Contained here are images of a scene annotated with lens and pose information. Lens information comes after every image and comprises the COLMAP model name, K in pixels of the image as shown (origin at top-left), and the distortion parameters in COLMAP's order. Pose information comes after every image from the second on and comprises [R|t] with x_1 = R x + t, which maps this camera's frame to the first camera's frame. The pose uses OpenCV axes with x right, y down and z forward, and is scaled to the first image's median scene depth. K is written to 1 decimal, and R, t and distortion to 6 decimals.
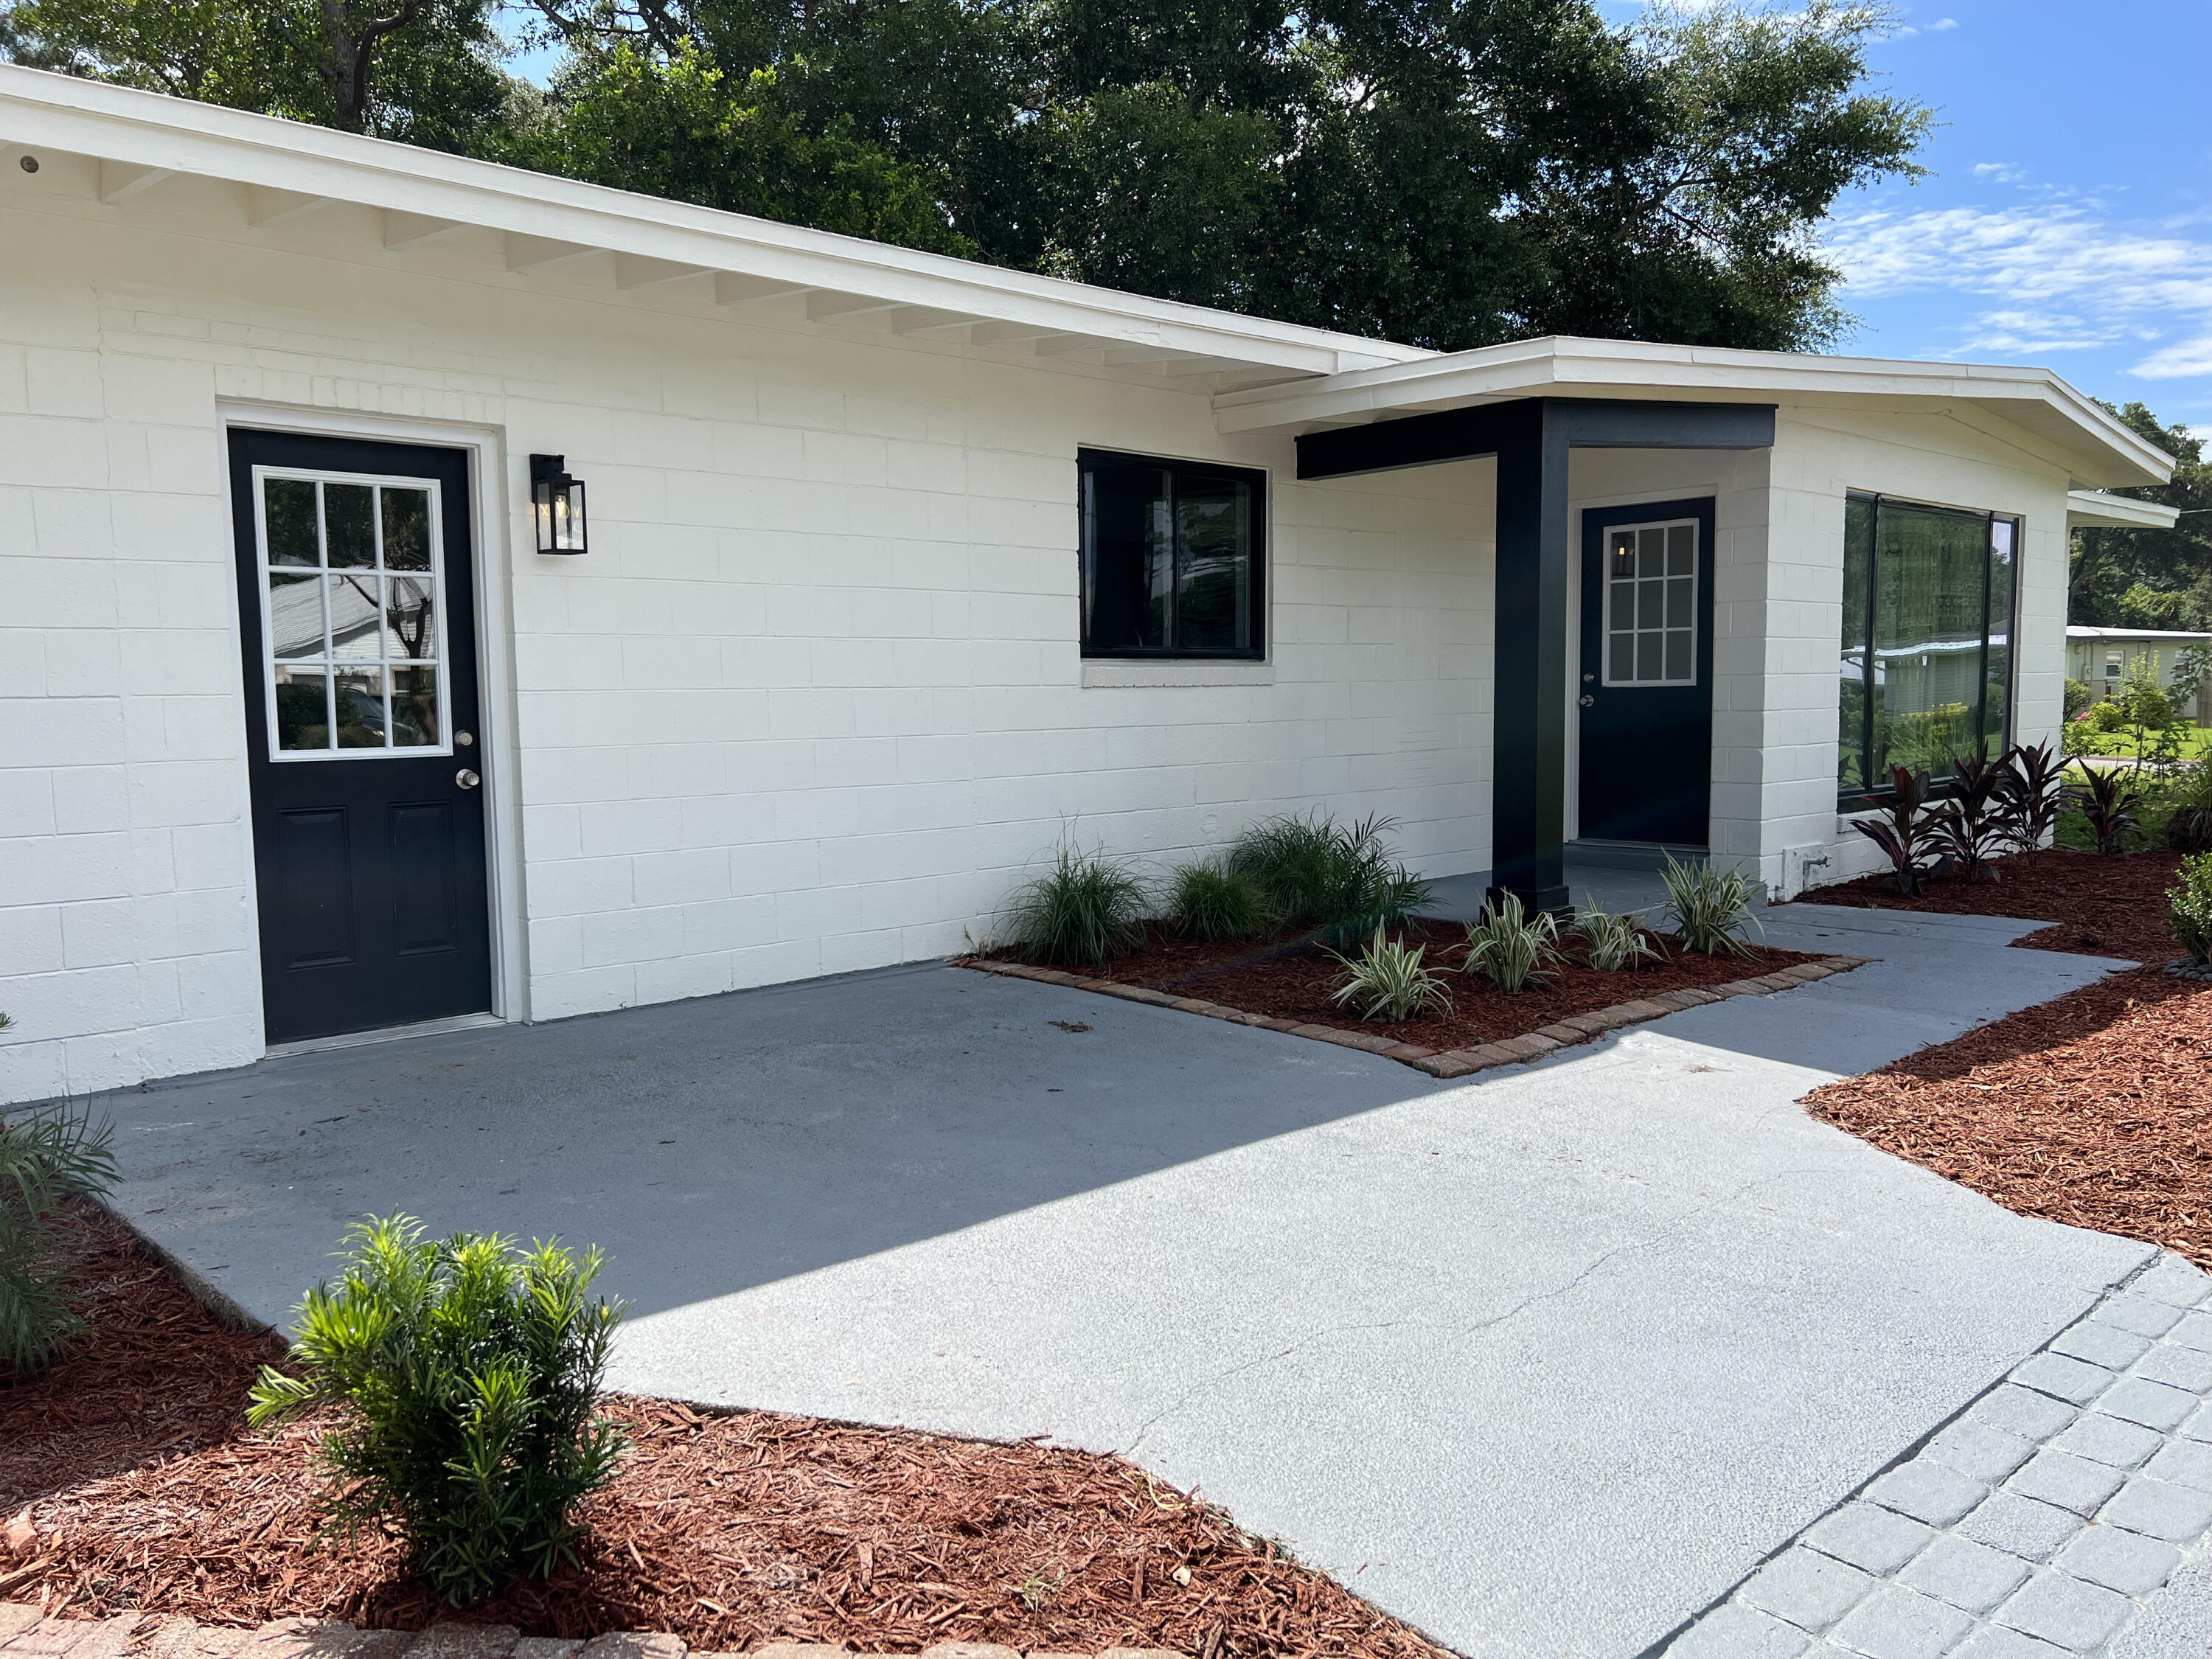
lens RADIAL K [[1656.7, 0, 1105.1], [0, 1656.7, 841.6], [0, 0, 1]] dist [0.049258, -0.039979]
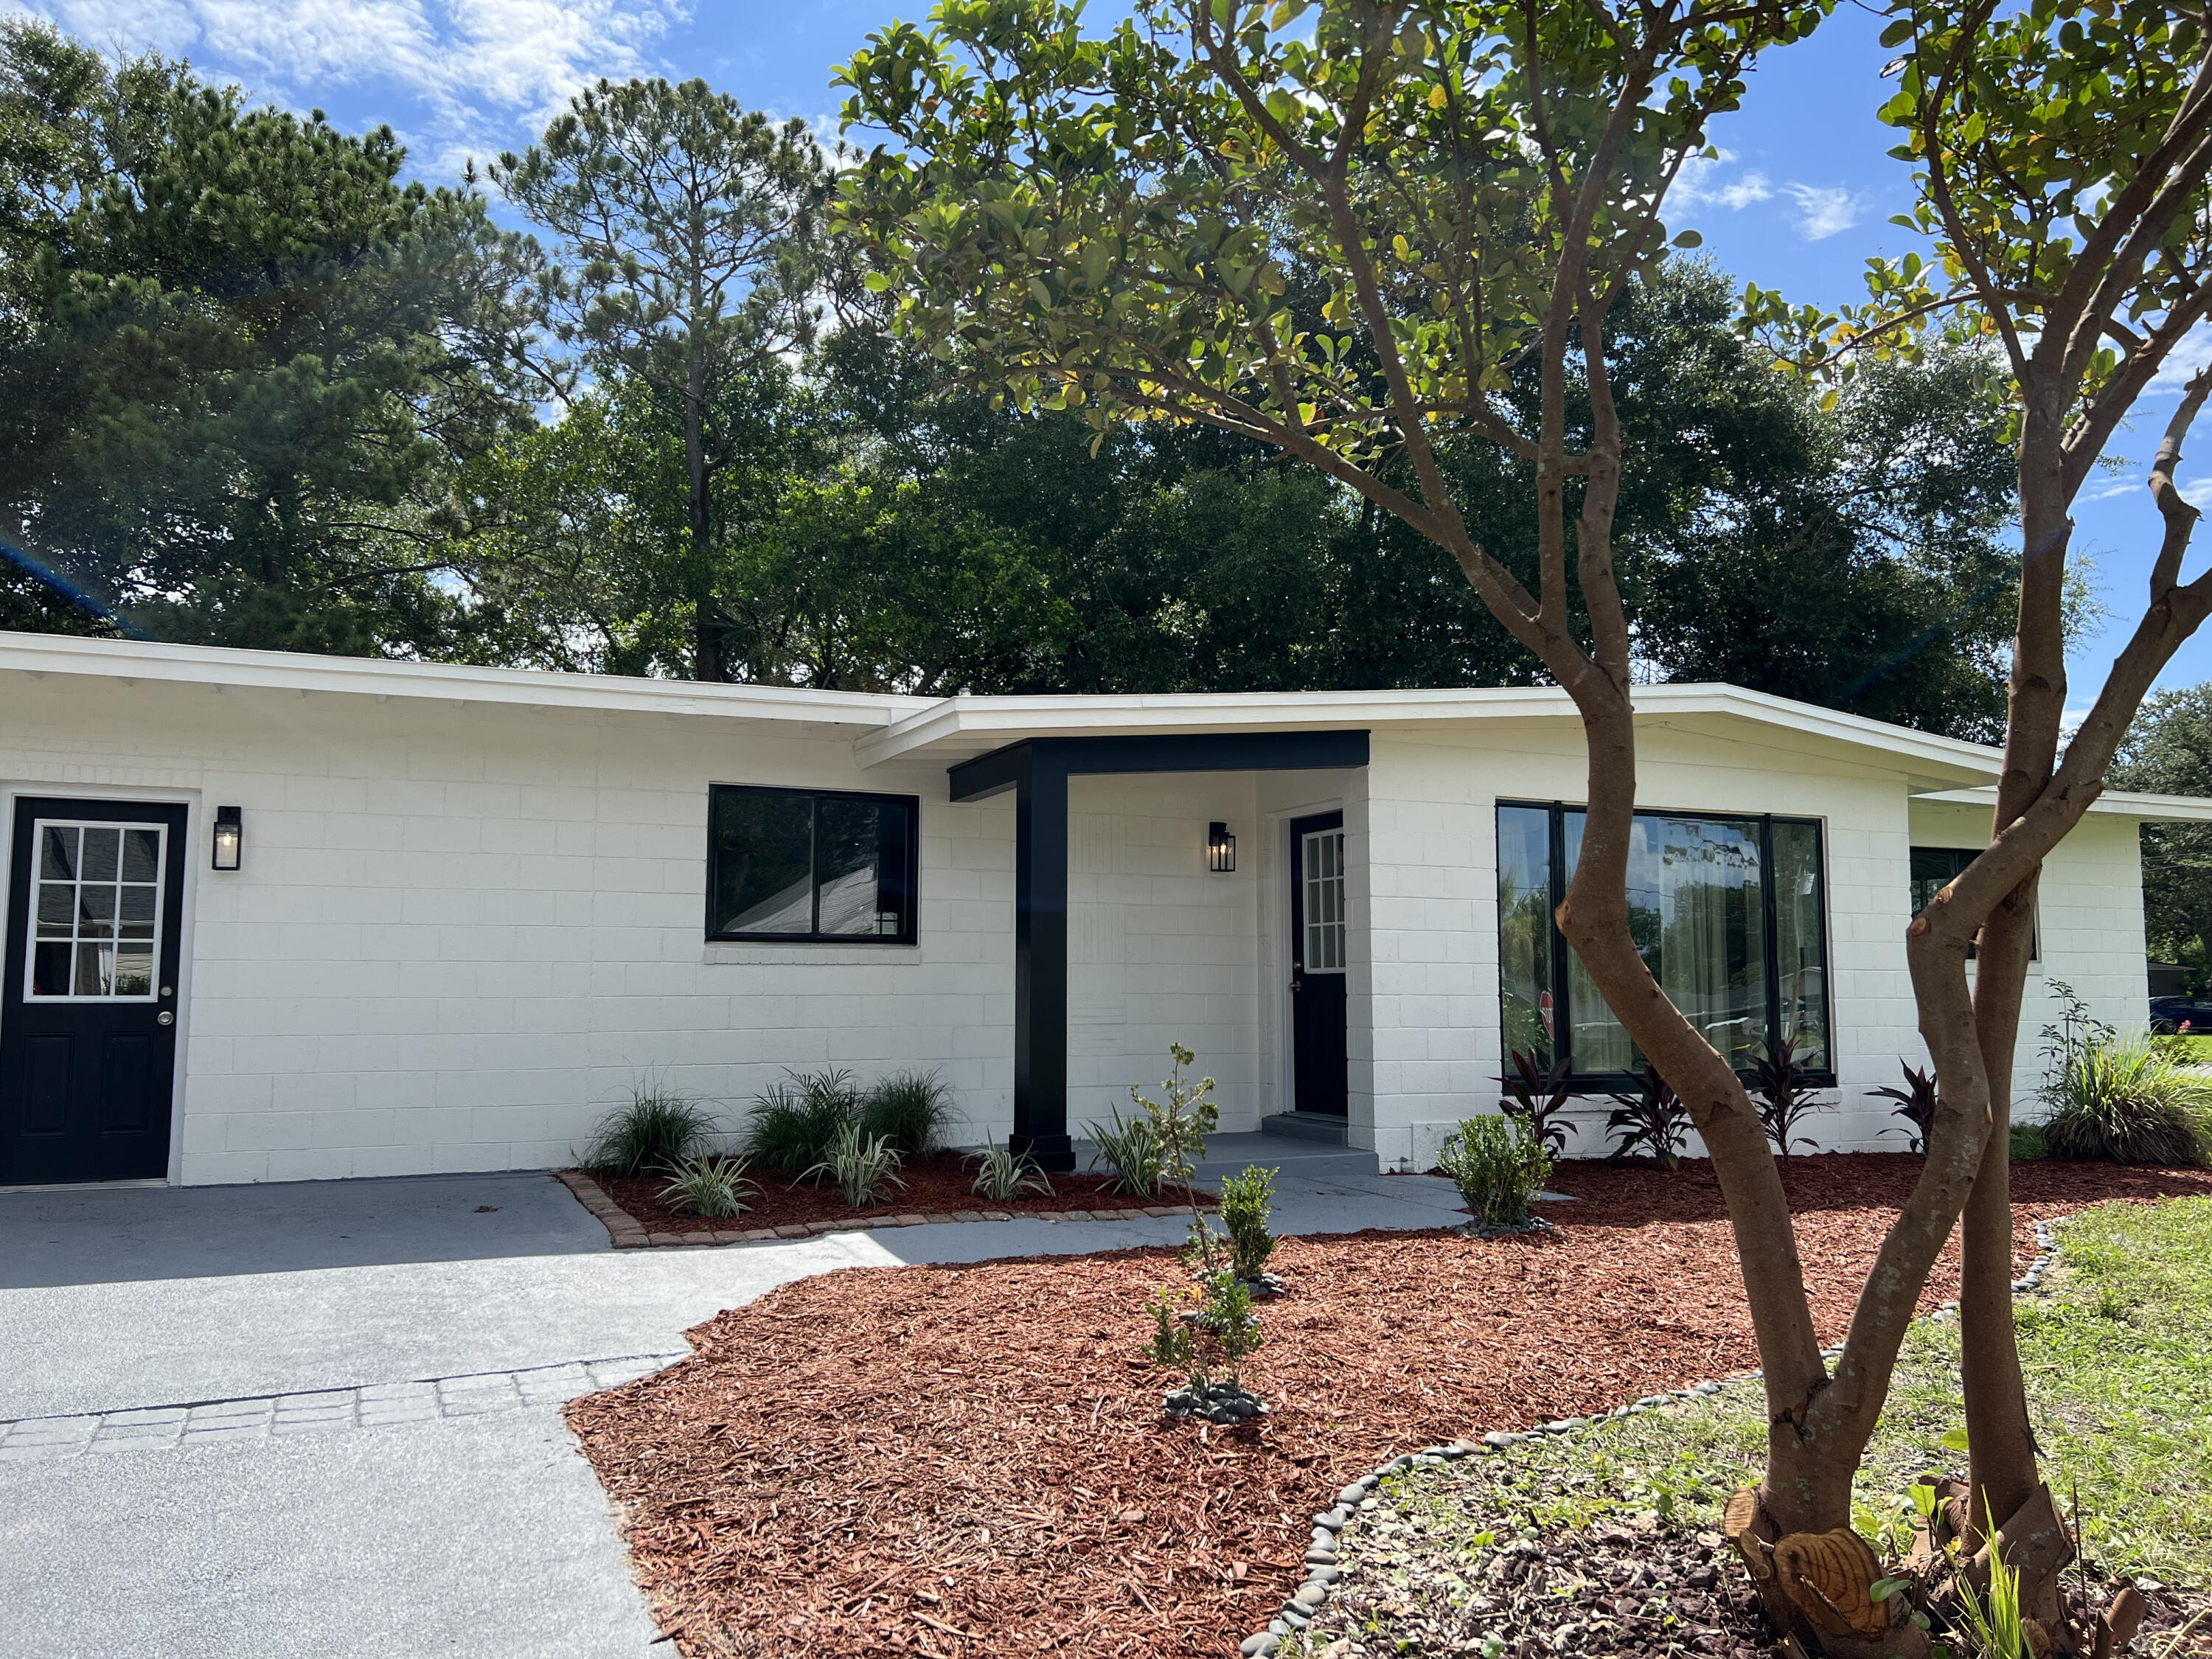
lens RADIAL K [[1656.7, 0, 1108.8], [0, 1656.7, 821.0], [0, 0, 1]] dist [0.049258, -0.039979]
pose [[0.947856, -0.018587, -0.318156, 0.891199], [-0.042809, 0.981825, -0.184897, 0.030315], [0.315810, 0.188876, 0.929833, -0.166107]]
